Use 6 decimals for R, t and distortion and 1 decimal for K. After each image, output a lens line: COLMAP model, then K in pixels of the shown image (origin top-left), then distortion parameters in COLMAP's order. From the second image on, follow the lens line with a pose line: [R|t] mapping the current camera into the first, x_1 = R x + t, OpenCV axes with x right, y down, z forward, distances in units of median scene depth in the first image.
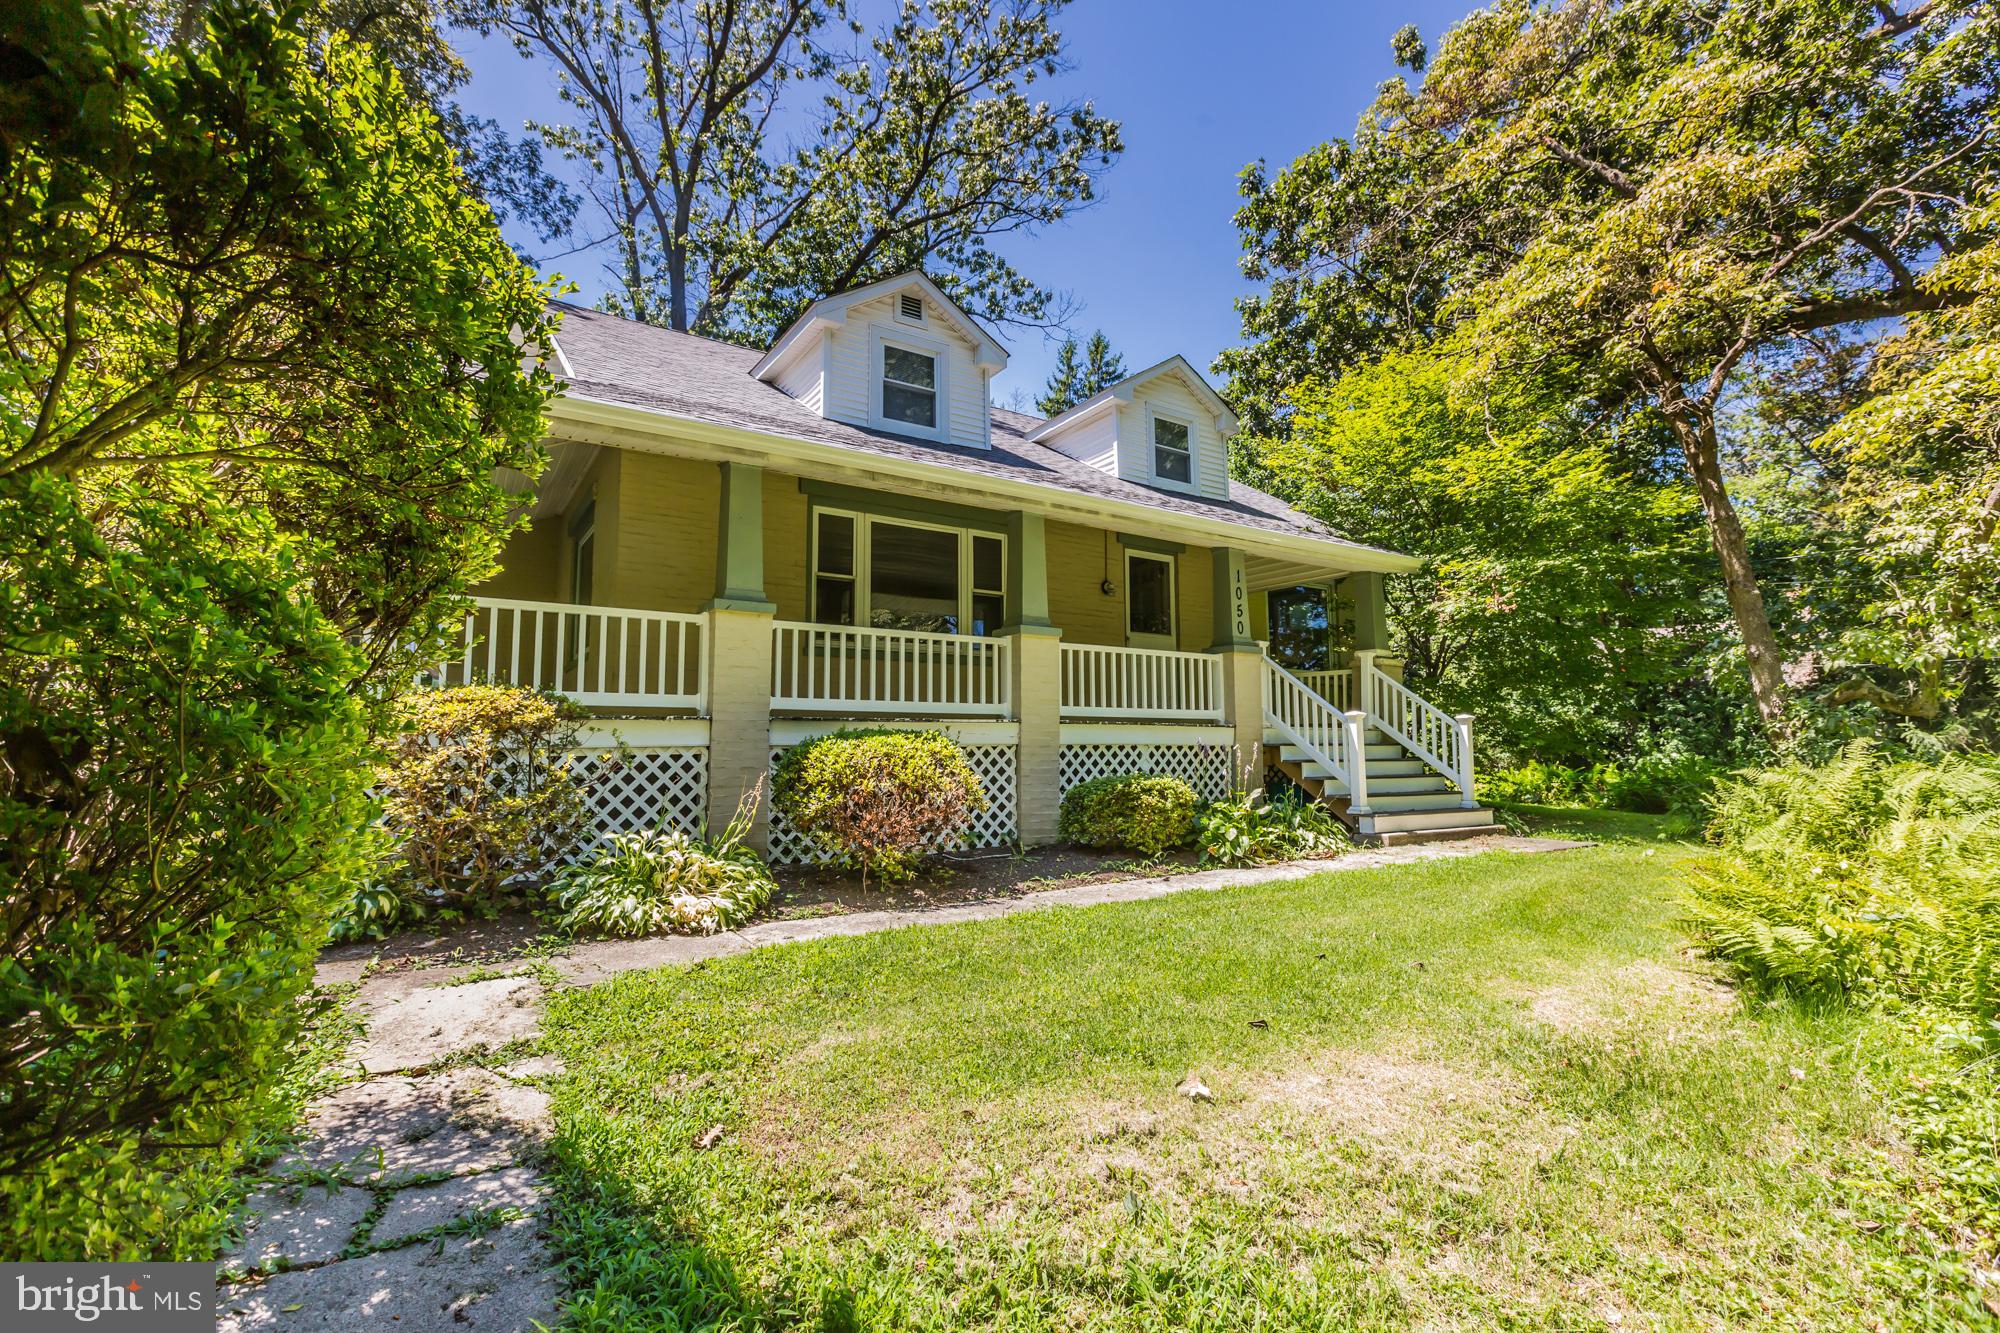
lens RADIAL K [[917.9, 0, 1006.7], [0, 917.9, 685.4], [0, 0, 1]] dist [-0.000715, -0.000263]
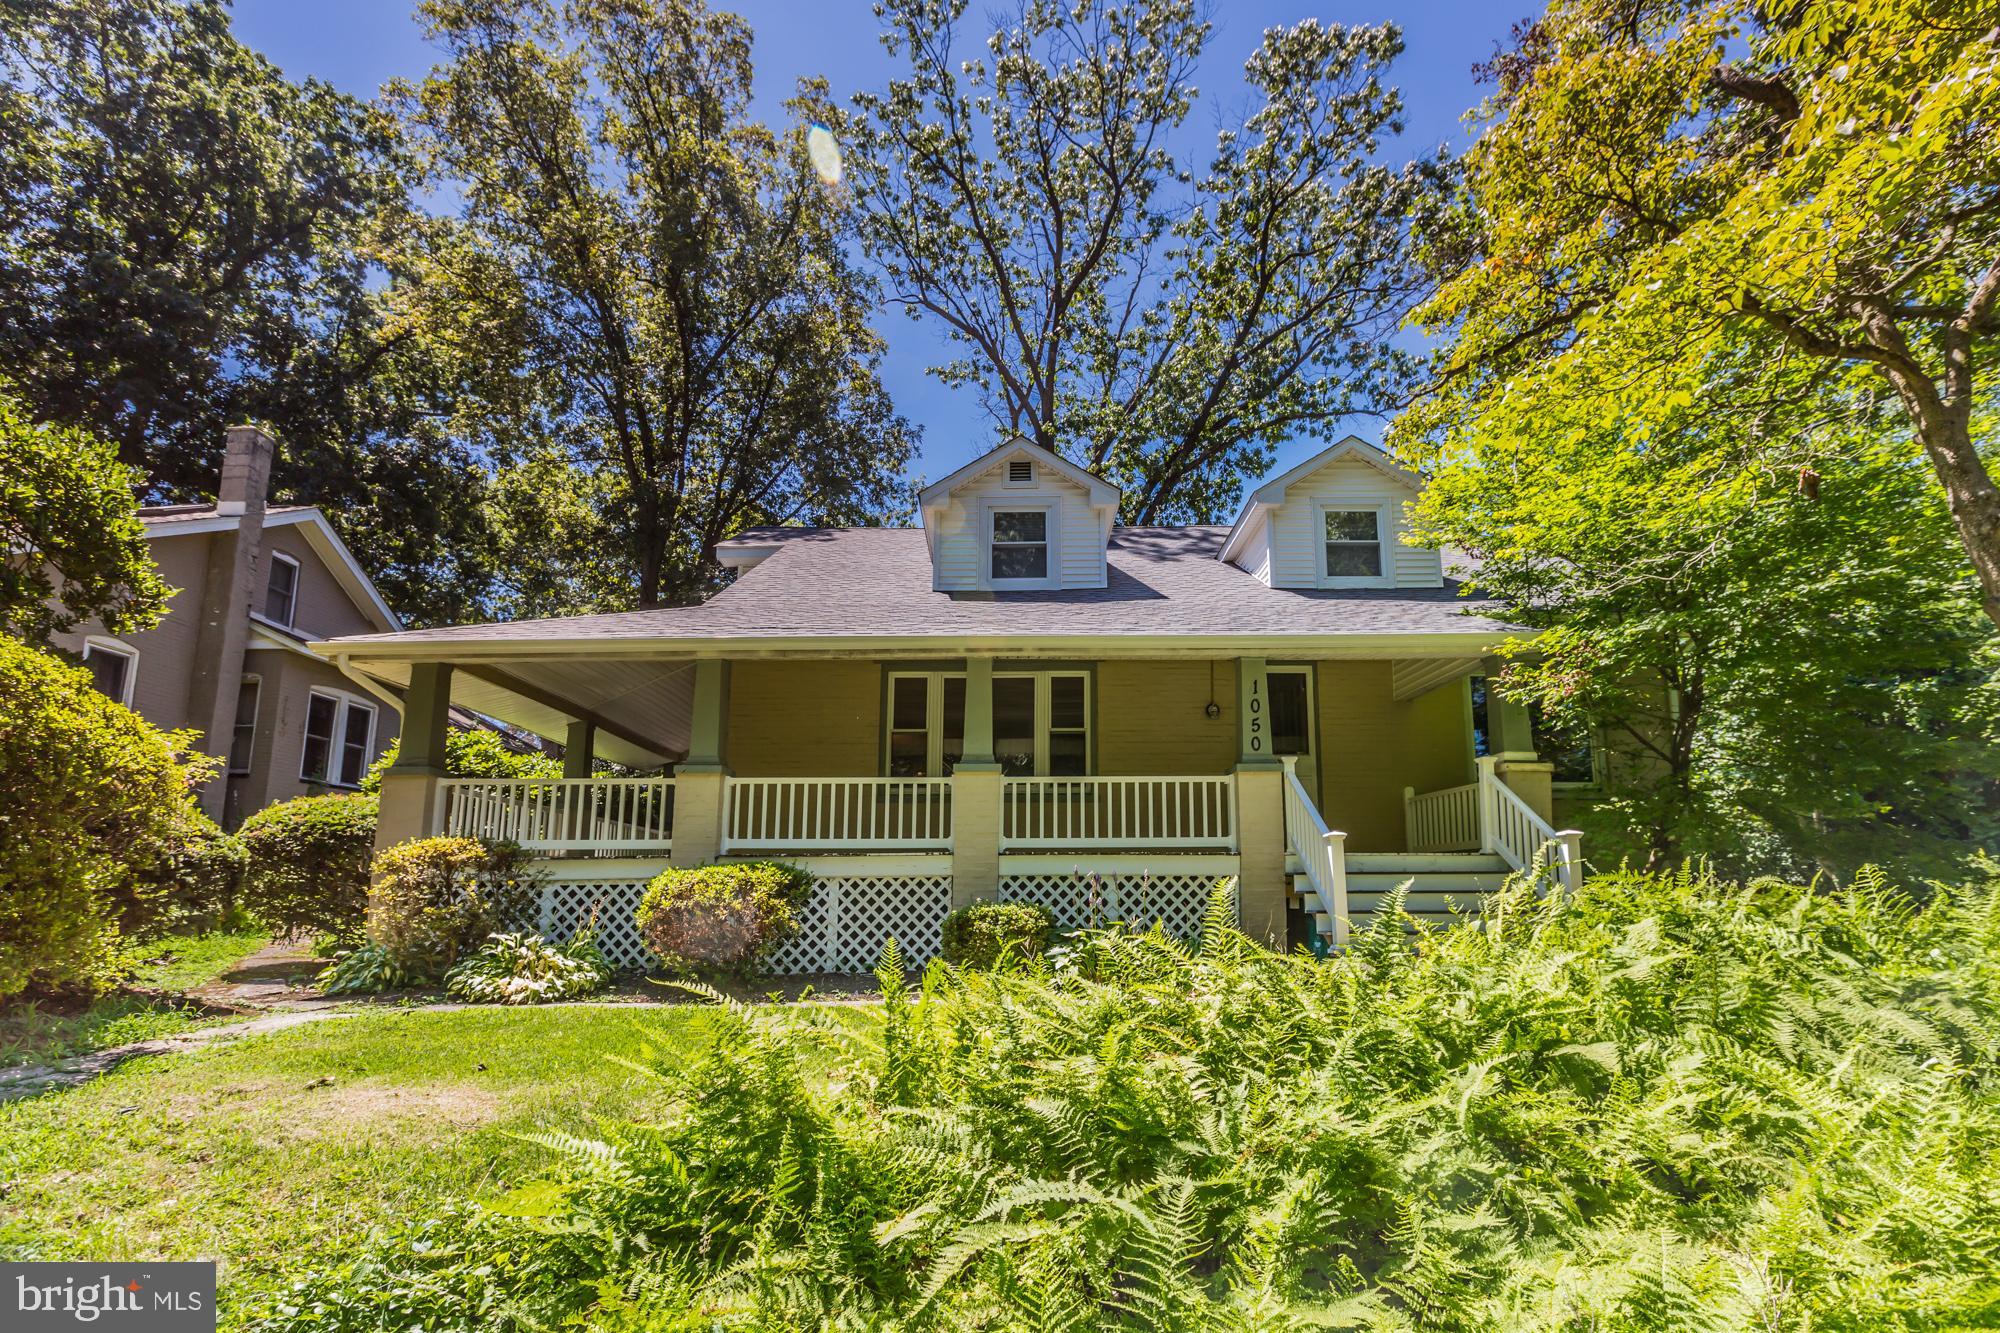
lens RADIAL K [[951.0, 0, 1000.0], [0, 951.0, 784.4], [0, 0, 1]] dist [-0.012554, 0.000123]
pose [[0.825166, -0.066642, -0.560945, 0.562887], [0.041007, 0.997464, -0.058178, 0.020510], [0.563400, 0.025003, 0.825806, 0.092979]]
